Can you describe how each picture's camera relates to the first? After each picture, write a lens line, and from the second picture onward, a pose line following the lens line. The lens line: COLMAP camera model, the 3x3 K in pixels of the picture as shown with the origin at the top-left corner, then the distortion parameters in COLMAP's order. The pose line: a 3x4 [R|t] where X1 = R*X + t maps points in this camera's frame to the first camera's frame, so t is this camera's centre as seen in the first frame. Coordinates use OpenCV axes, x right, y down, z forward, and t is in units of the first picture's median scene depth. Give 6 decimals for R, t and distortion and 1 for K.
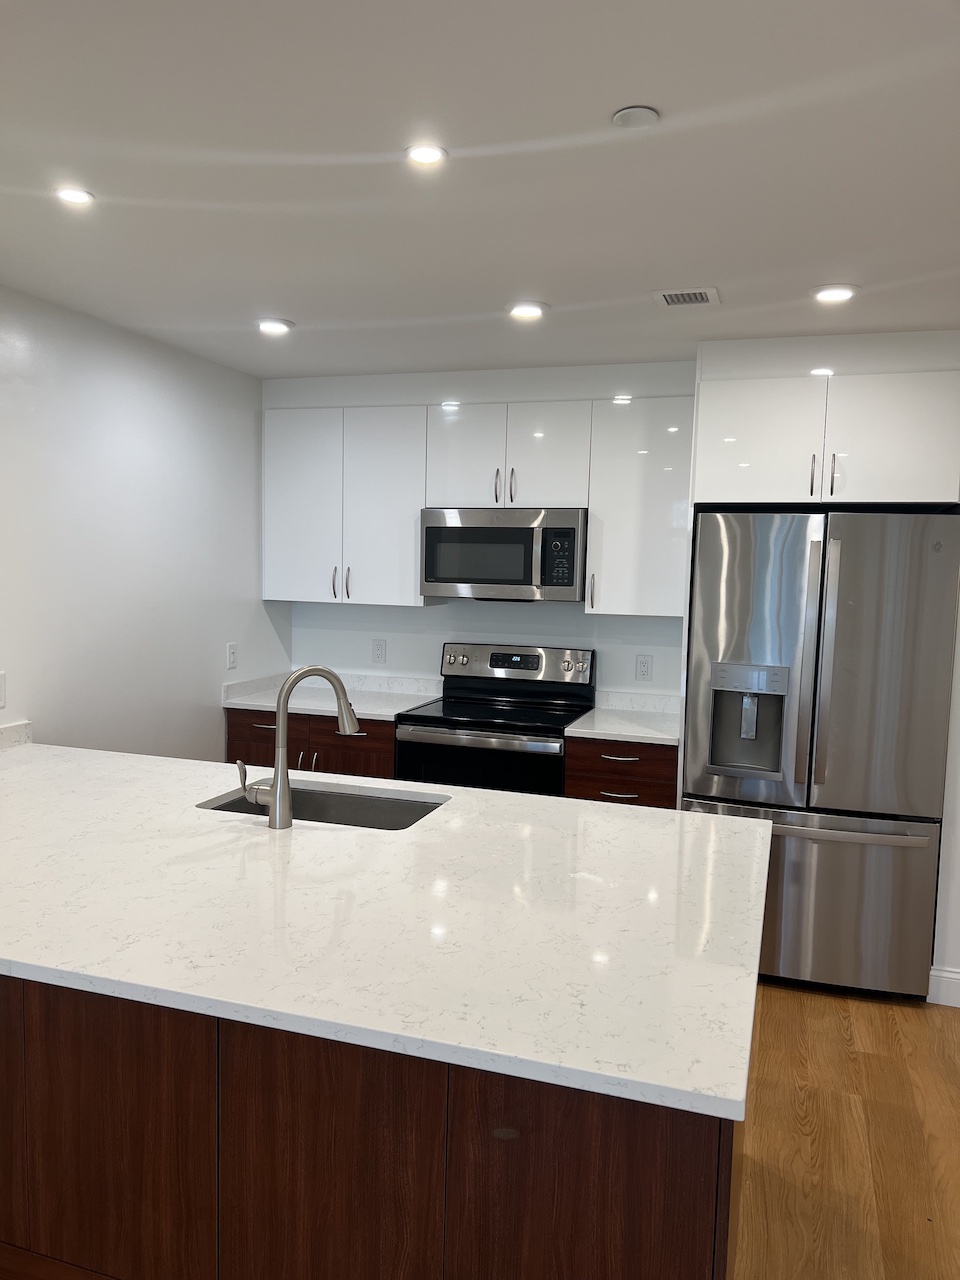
lens RADIAL K [[997.9, 0, 475.0], [0, 997.9, 652.2], [0, 0, 1]] dist [0.061262, -0.021379]
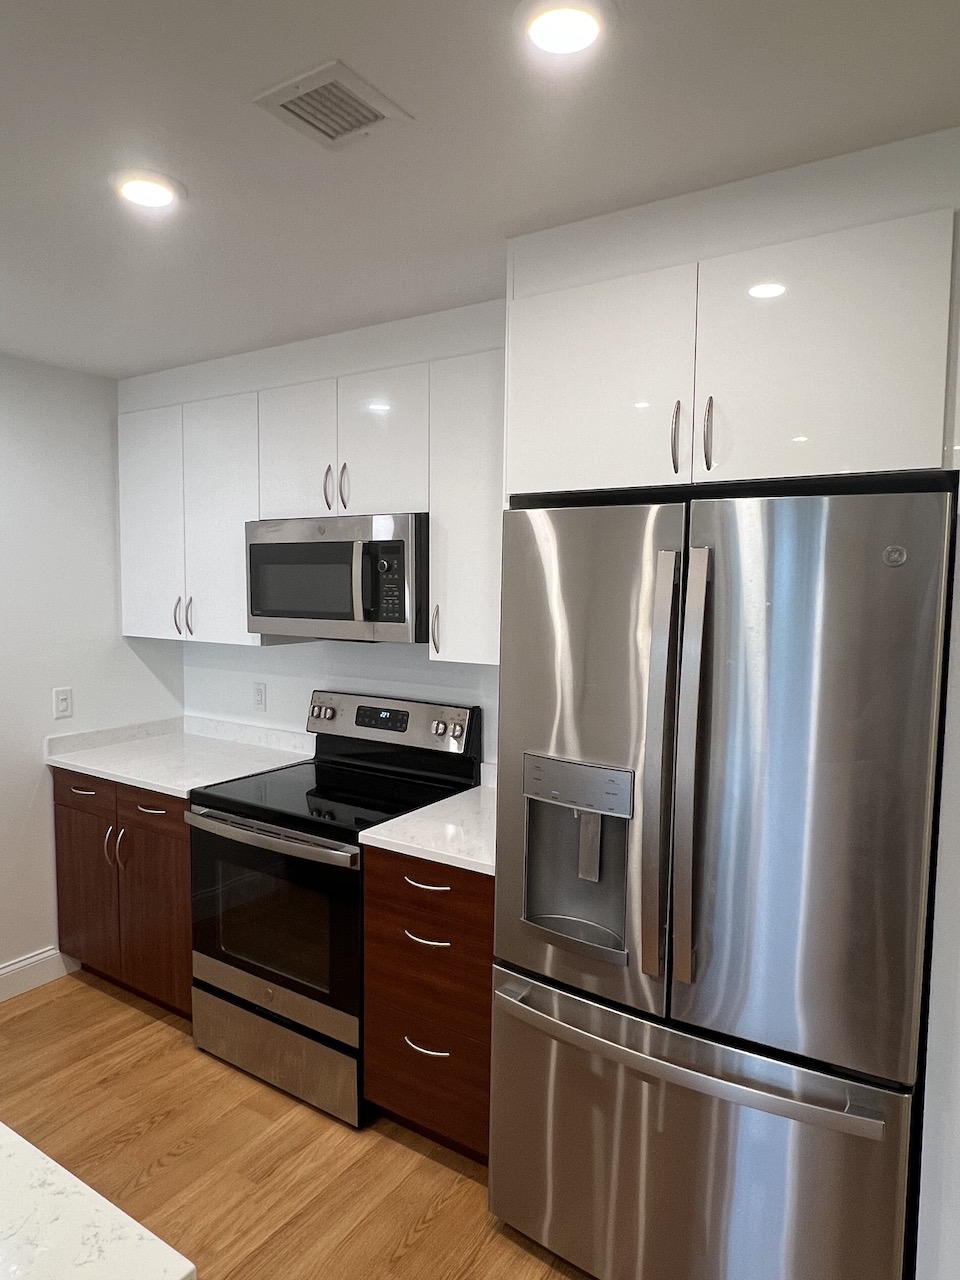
lens RADIAL K [[820.3, 0, 478.8], [0, 820.3, 628.4], [0, 0, 1]] dist [-0.008455, -0.000599]
pose [[0.963691, 0.001204, -0.267019, 0.293924], [-0.011208, 0.999291, -0.035942, -0.040150], [0.266786, 0.037630, 0.963021, 0.440567]]
